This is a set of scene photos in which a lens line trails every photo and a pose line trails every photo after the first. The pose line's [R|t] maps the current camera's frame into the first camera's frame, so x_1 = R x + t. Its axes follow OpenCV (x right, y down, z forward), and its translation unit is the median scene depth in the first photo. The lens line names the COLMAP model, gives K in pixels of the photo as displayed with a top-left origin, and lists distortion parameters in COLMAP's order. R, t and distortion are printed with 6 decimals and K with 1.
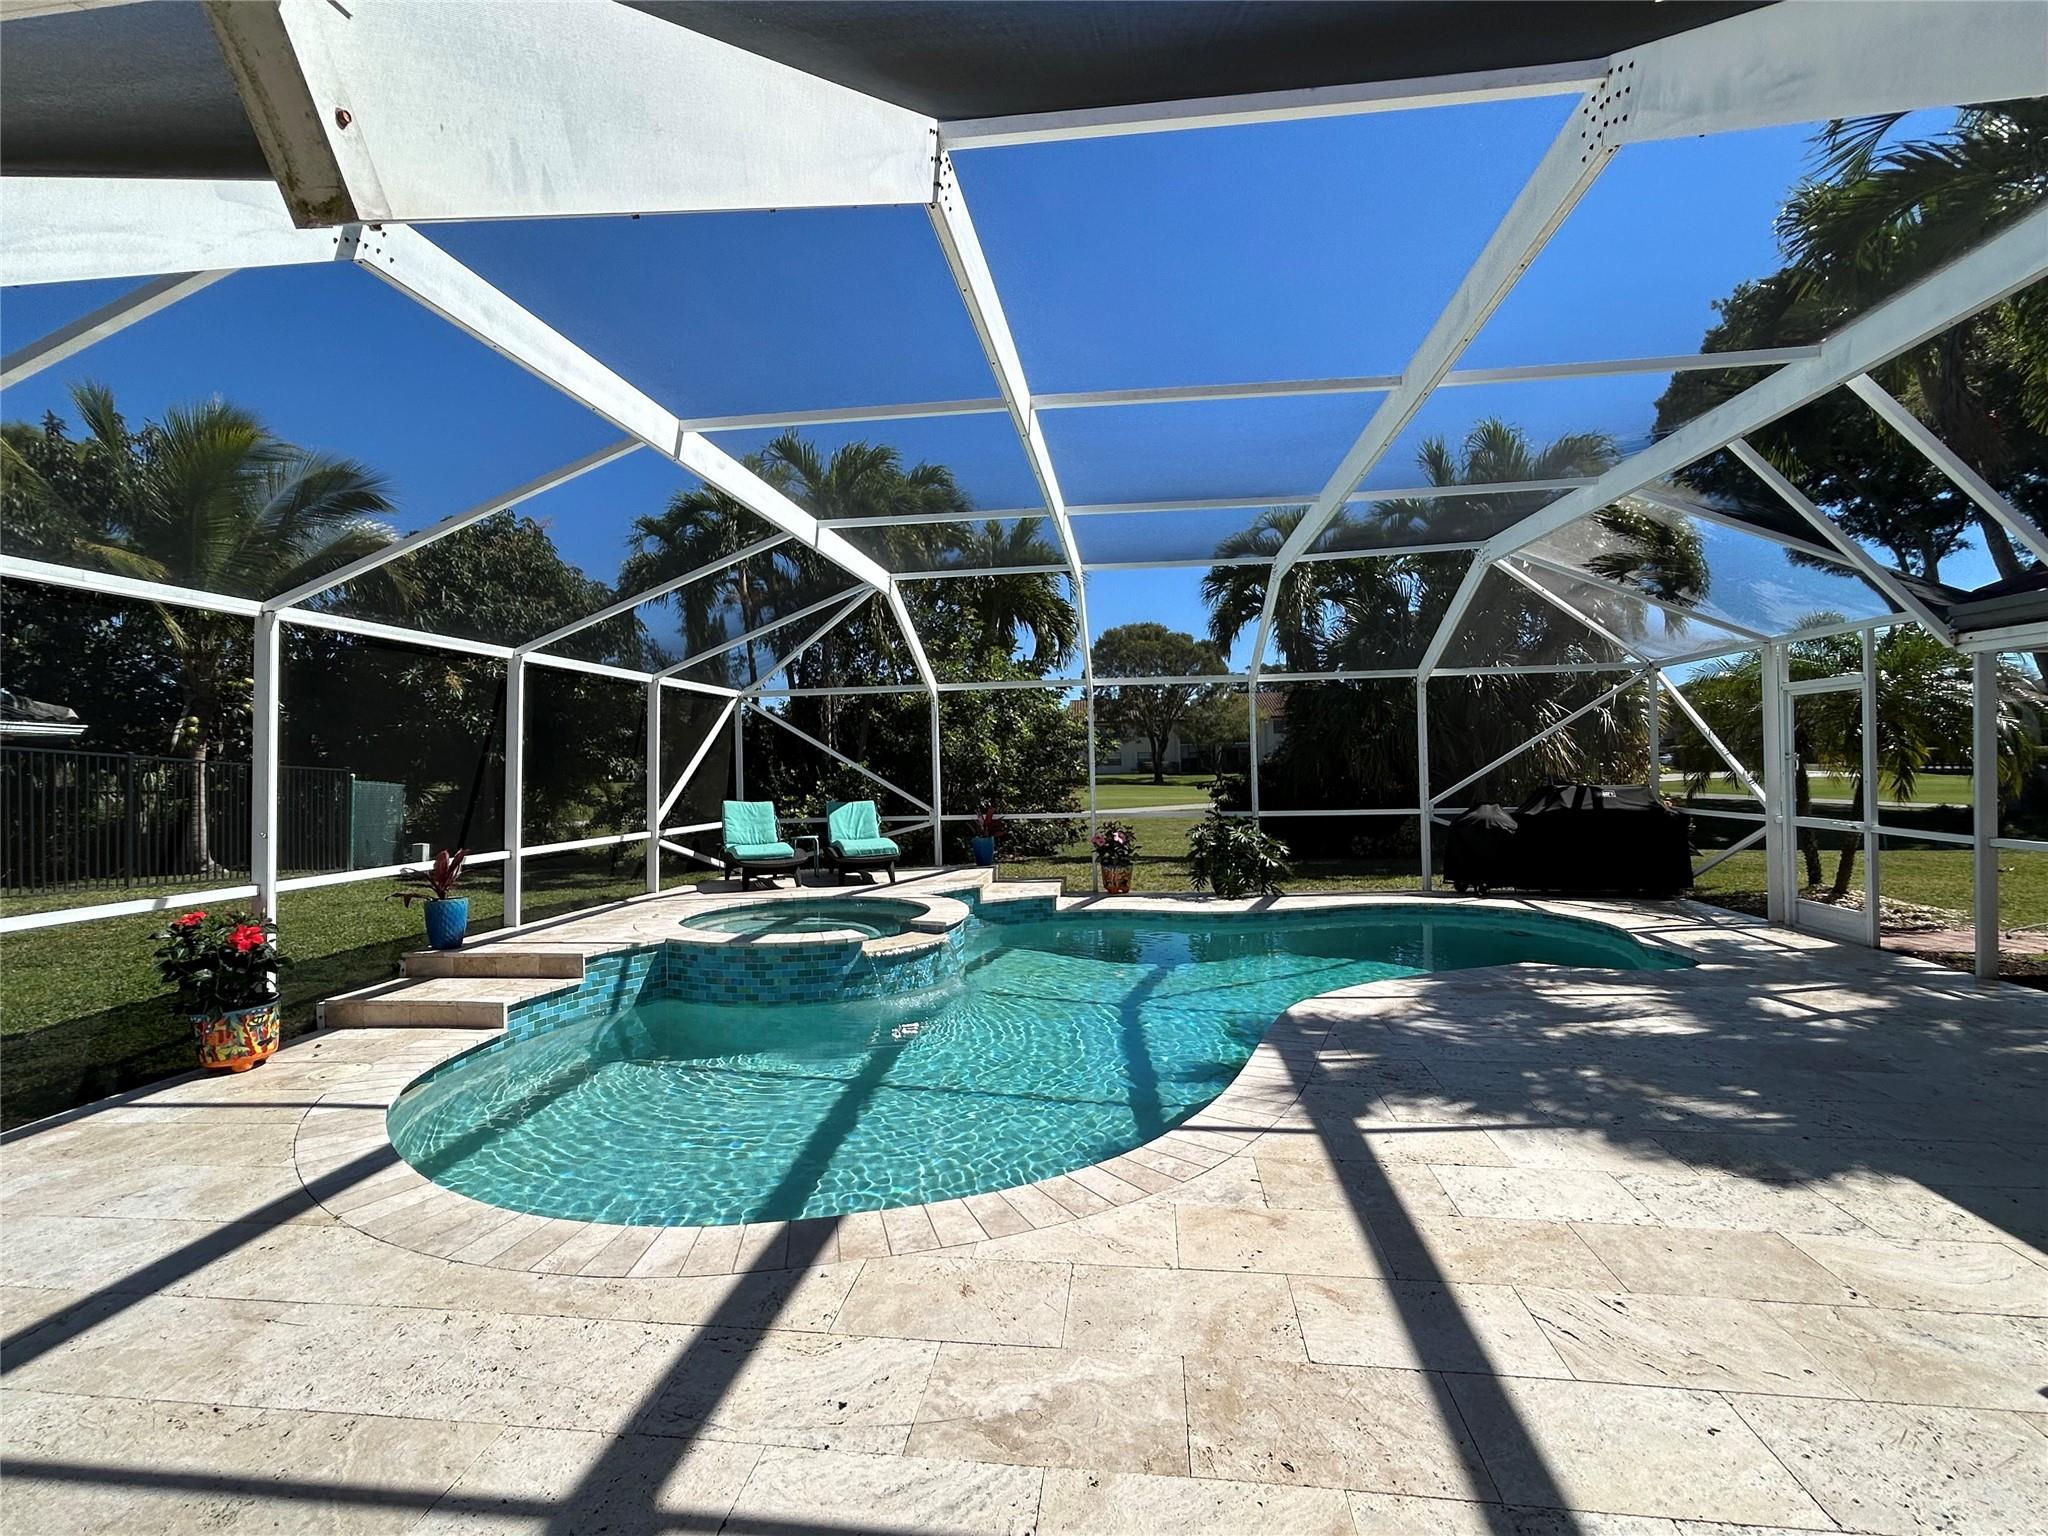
lens RADIAL K [[951.8, 0, 1029.5], [0, 951.8, 757.6], [0, 0, 1]] dist [0.001267, 0.000028]
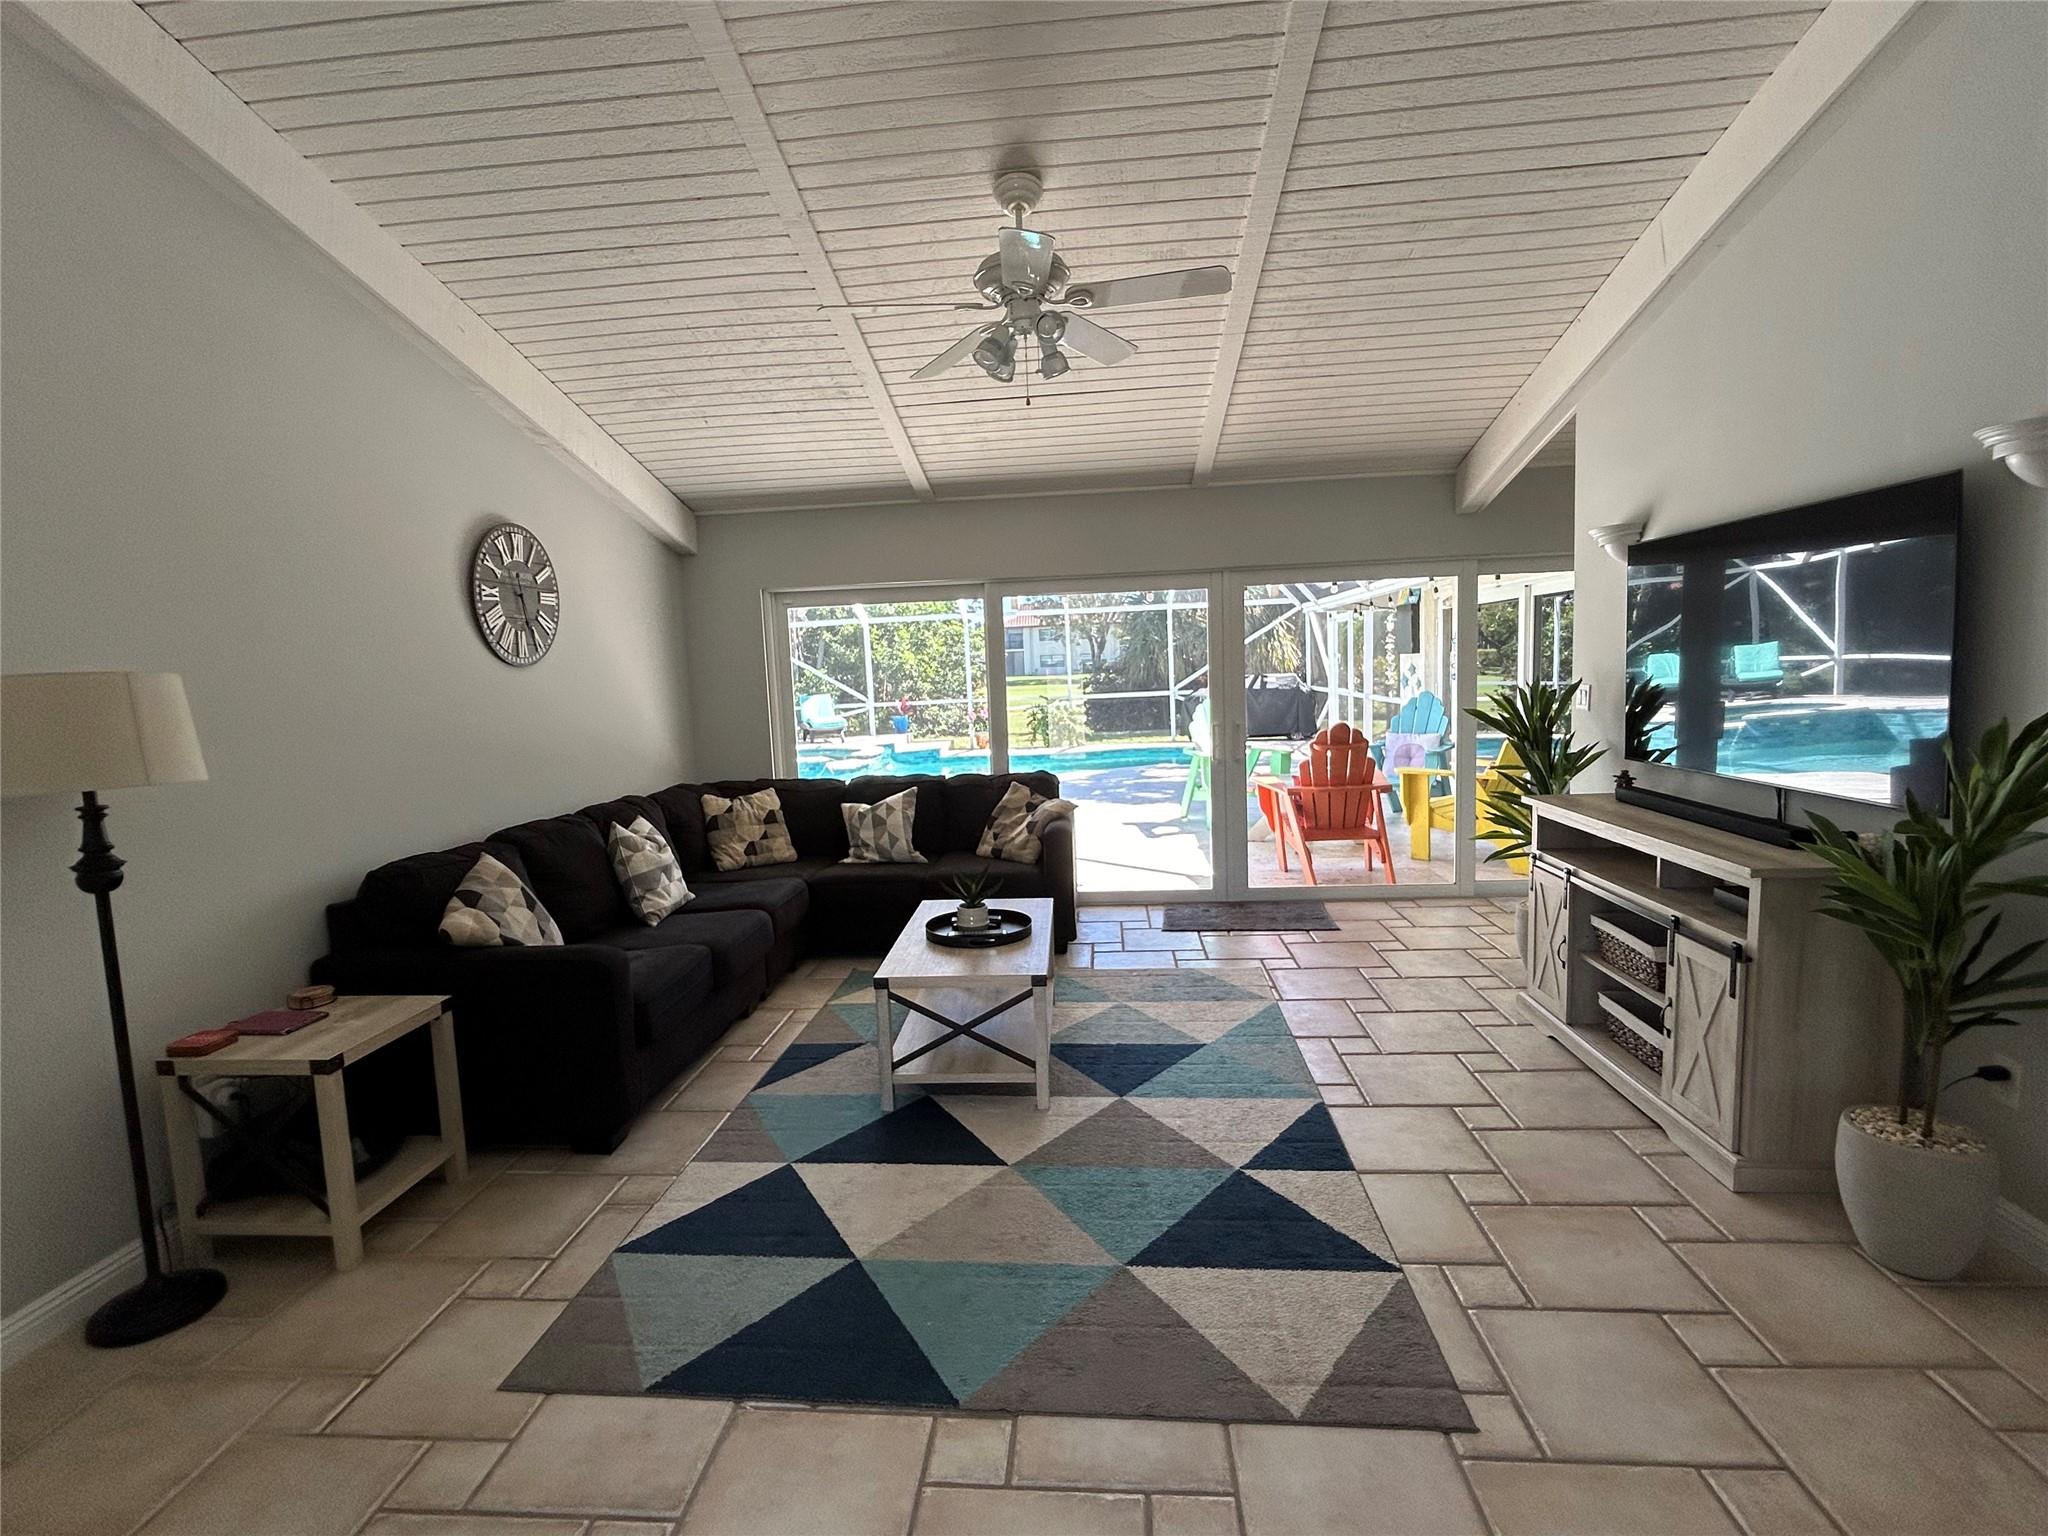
lens RADIAL K [[951.8, 0, 1023.6], [0, 951.8, 768.7], [0, 0, 1]] dist [0.001267, 0.000028]
pose [[0.999194, -0.025351, 0.031115, 0.094489], [0.021644, 0.993223, 0.114188, -0.004975], [-0.033799, -0.113422, 0.992972, -0.526991]]
